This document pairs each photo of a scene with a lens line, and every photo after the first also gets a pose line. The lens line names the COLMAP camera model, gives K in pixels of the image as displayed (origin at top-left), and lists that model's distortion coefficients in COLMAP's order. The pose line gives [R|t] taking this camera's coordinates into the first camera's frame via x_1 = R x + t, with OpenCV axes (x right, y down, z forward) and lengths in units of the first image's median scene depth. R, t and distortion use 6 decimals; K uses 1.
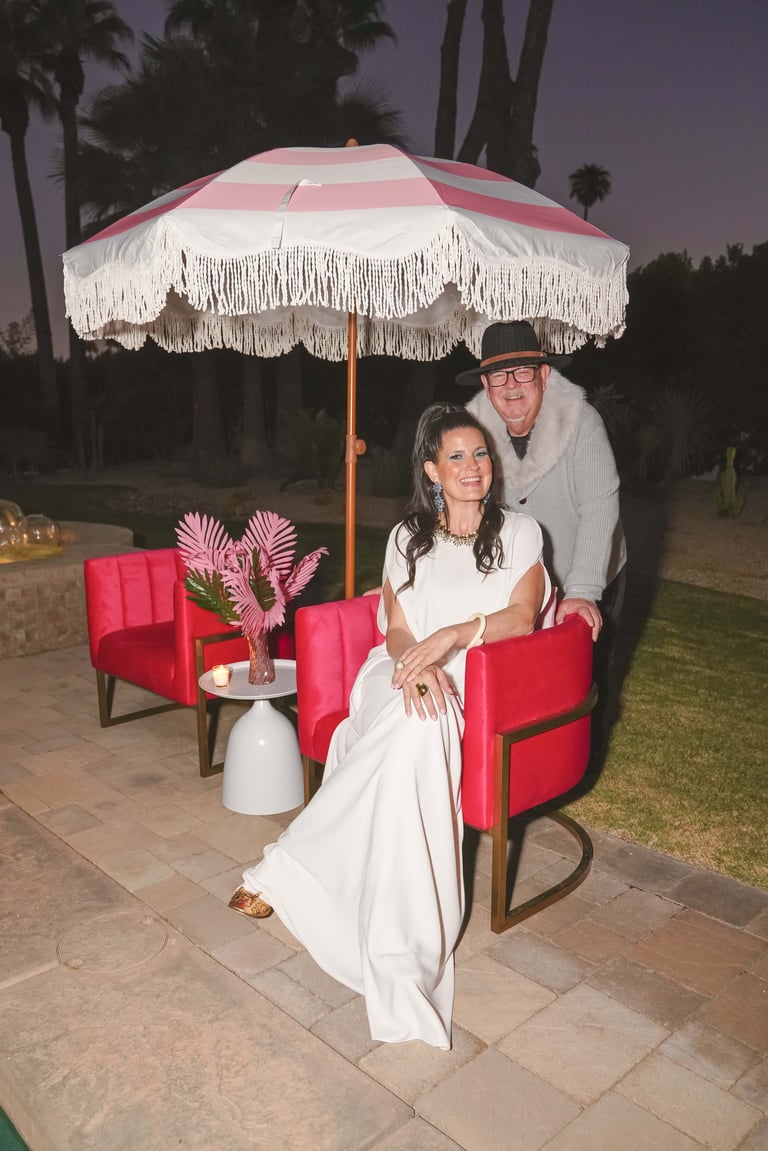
lens RADIAL K [[916.9, 0, 384.0], [0, 916.9, 575.5], [0, 0, 1]] dist [-0.010523, -0.000616]
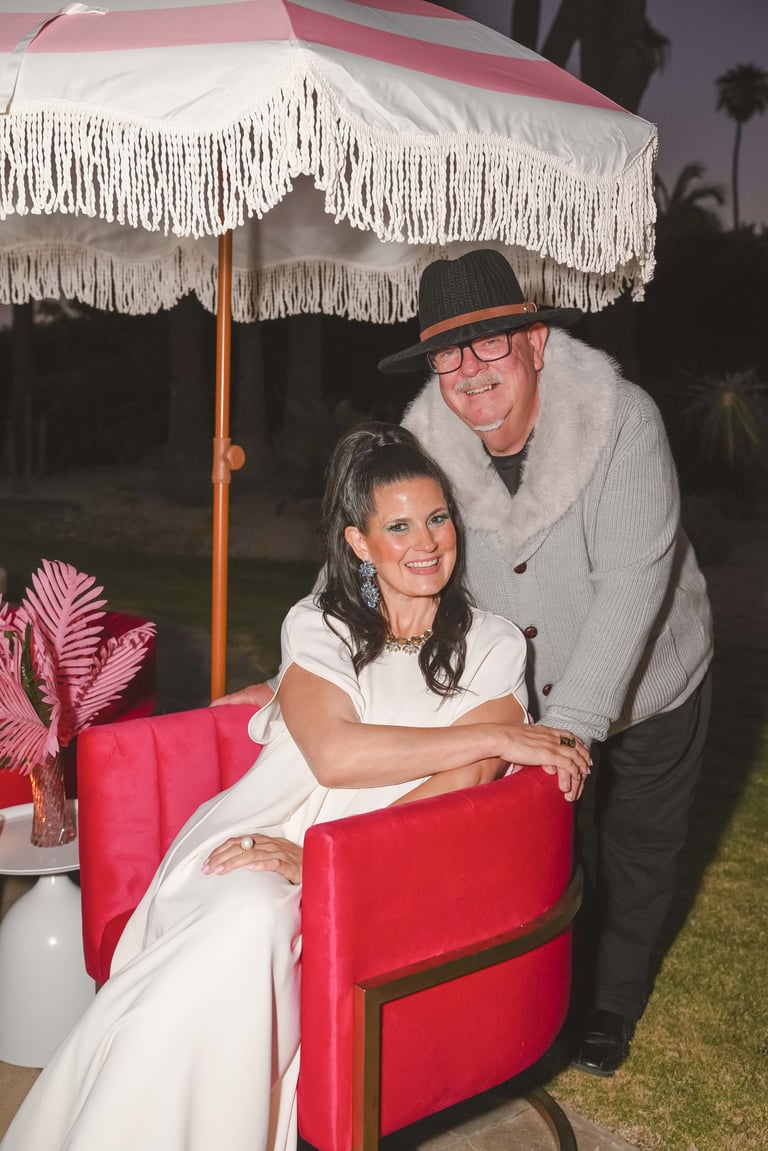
lens RADIAL K [[1270.3, 0, 384.0], [0, 1270.3, 575.5], [0, 0, 1]] dist [0.005950, -0.008816]
pose [[0.998122, 0.021922, -0.057209, 0.136676], [-0.024328, 0.998833, -0.041716, -0.031211], [0.056228, 0.043029, 0.997490, 0.178363]]
